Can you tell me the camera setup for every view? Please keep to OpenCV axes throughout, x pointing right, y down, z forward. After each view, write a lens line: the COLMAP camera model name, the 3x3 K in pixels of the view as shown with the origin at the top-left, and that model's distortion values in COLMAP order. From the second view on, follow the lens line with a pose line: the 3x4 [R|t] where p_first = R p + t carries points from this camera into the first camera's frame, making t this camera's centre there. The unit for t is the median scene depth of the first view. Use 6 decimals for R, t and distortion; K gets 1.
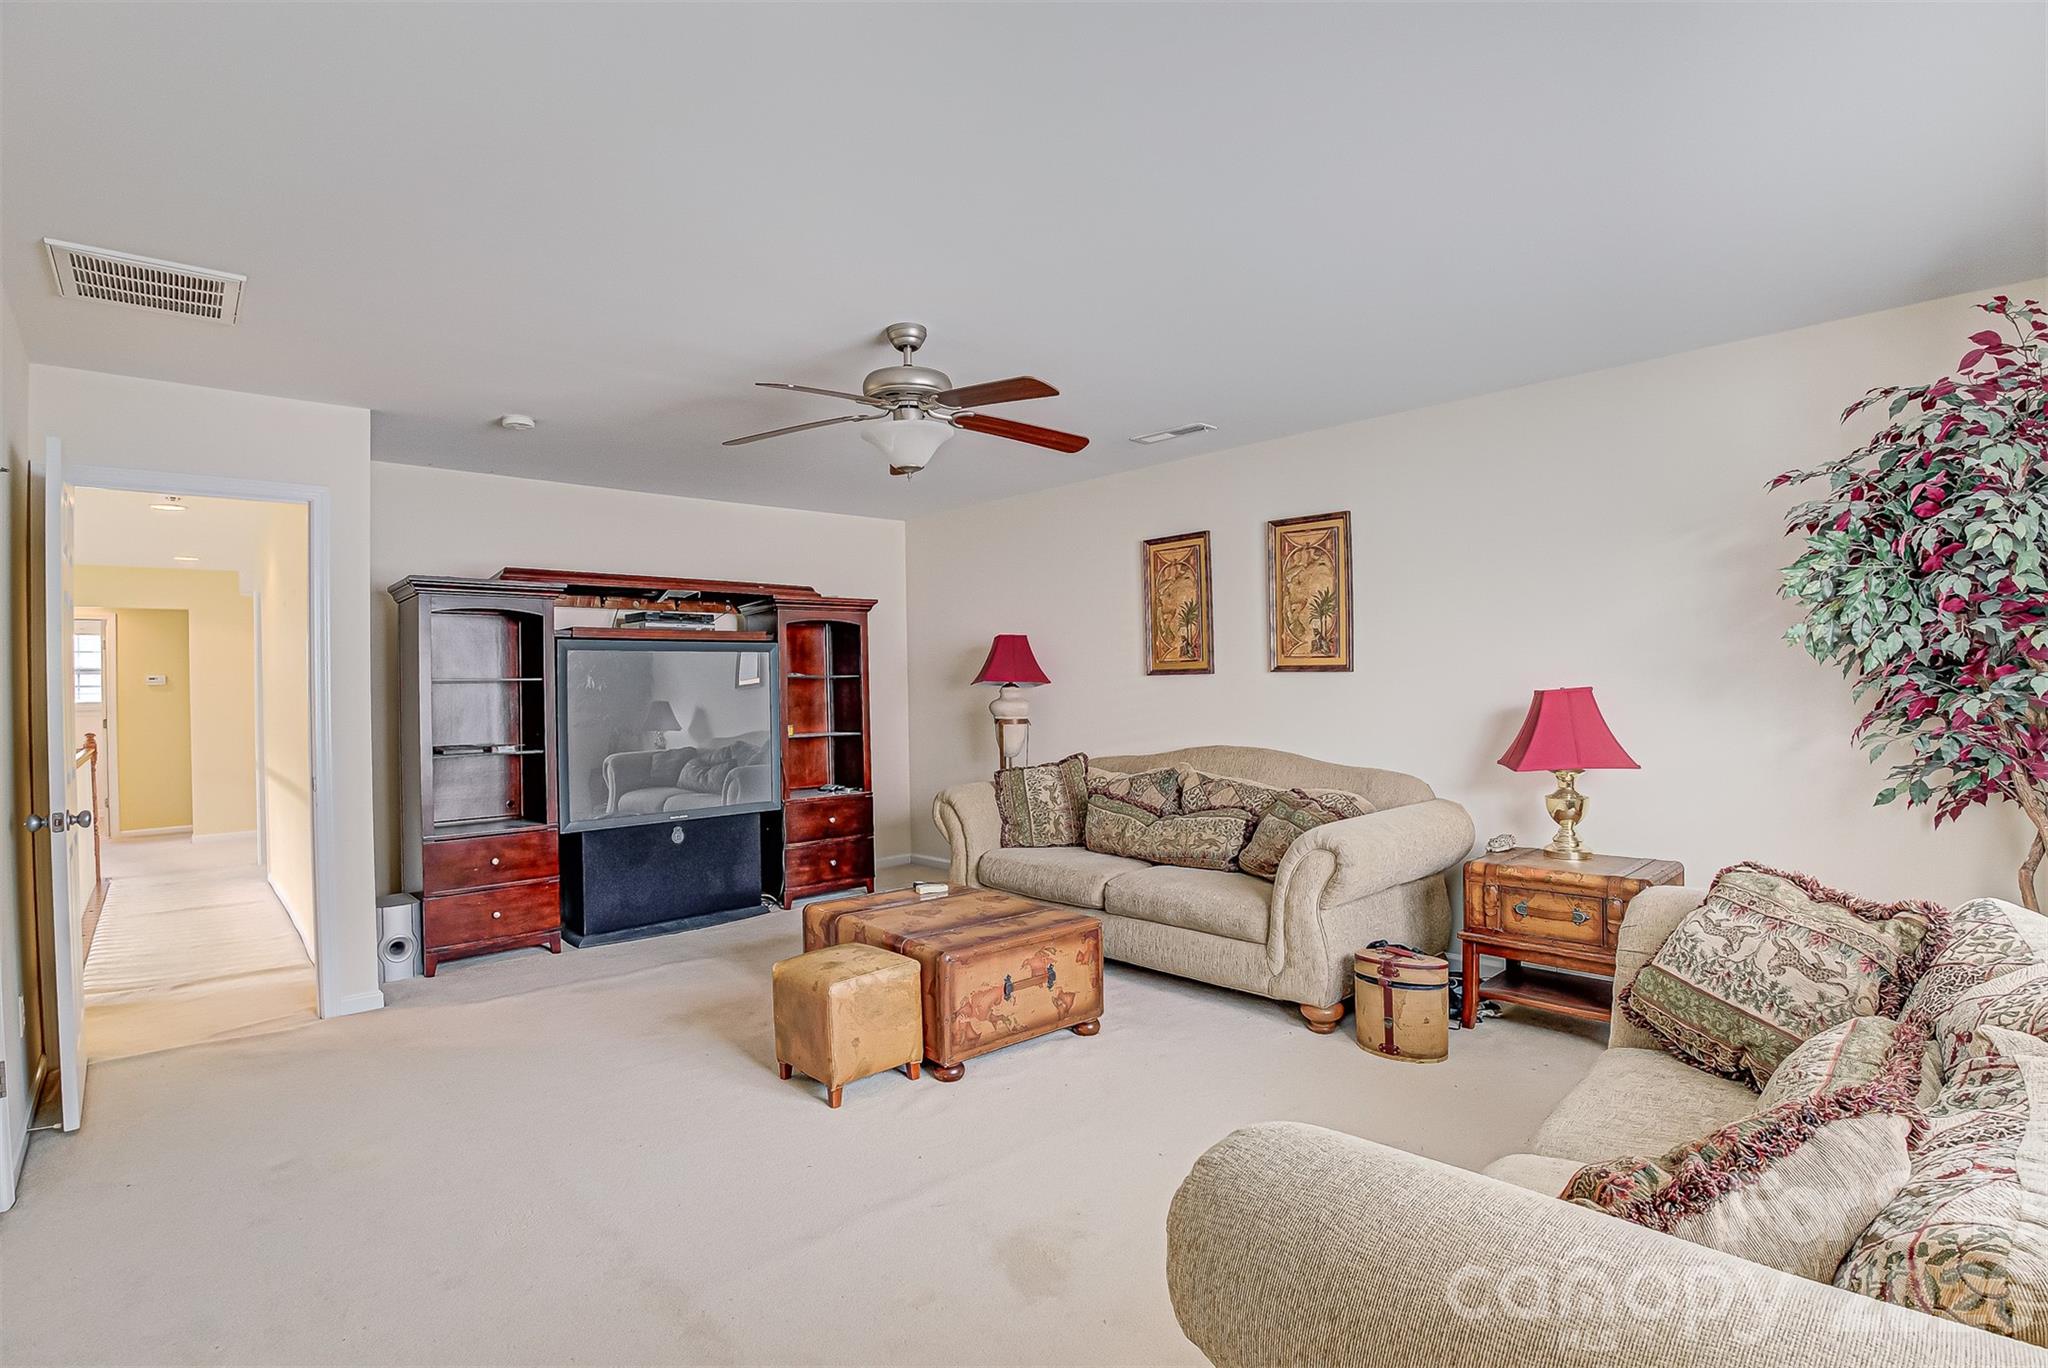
lens RADIAL K [[978.6, 0, 1029.7], [0, 978.6, 663.3], [0, 0, 1]] dist [-0.059869, -0.000376]
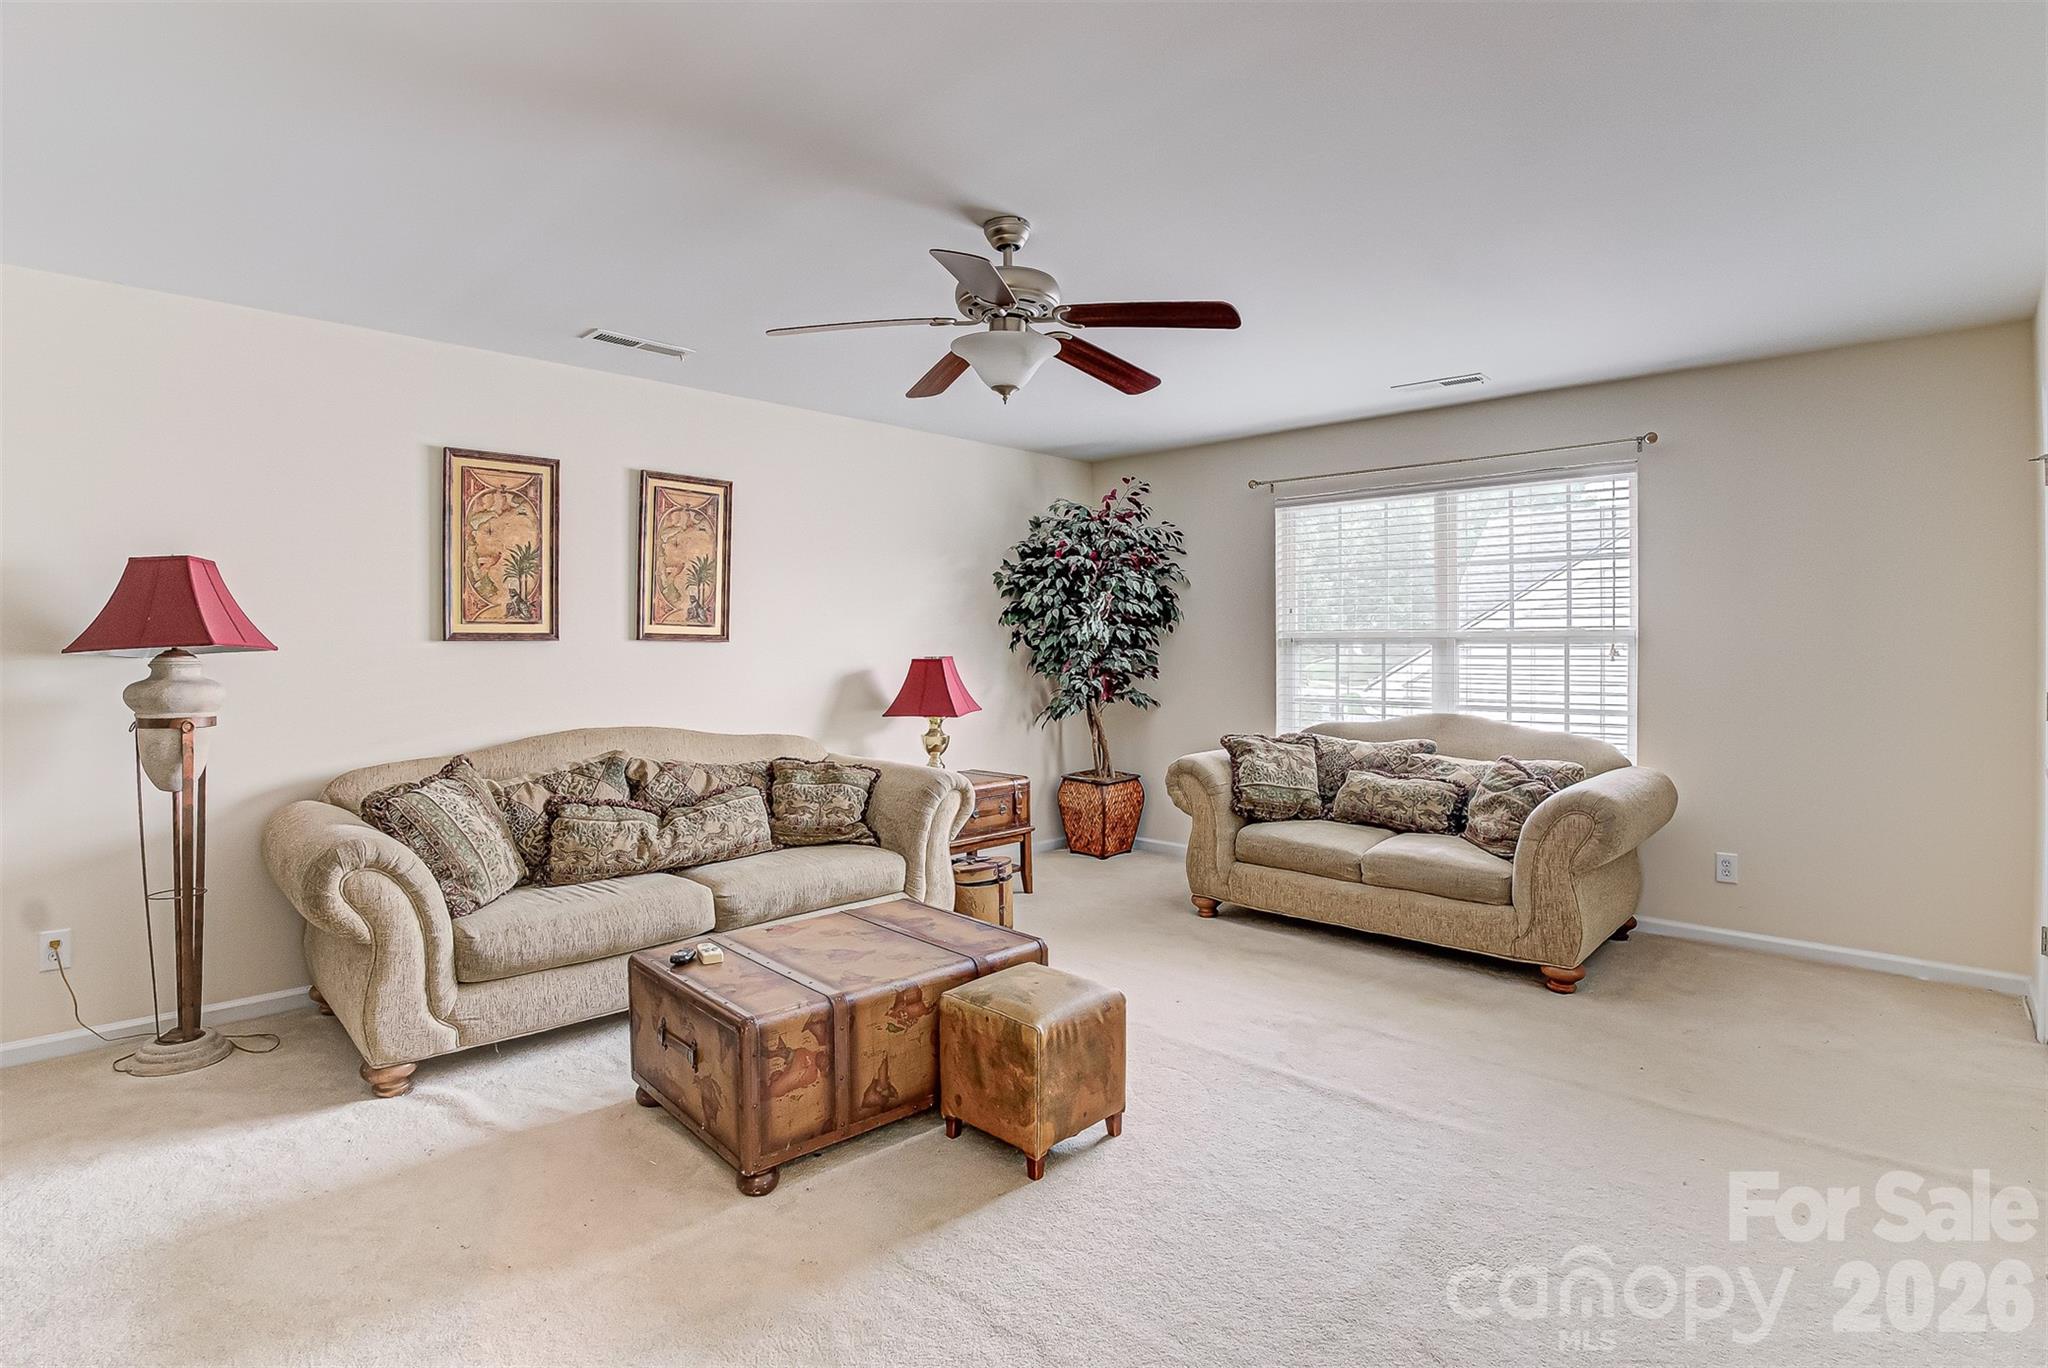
lens RADIAL K [[978.6, 0, 1029.7], [0, 978.6, 663.3], [0, 0, 1]] dist [-0.059869, -0.000376]
pose [[-0.027830, -0.002610, 0.999609, -0.597071], [-0.018344, 0.999830, 0.002100, 0.020261], [-0.999444, -0.018279, -0.027873, 0.623216]]
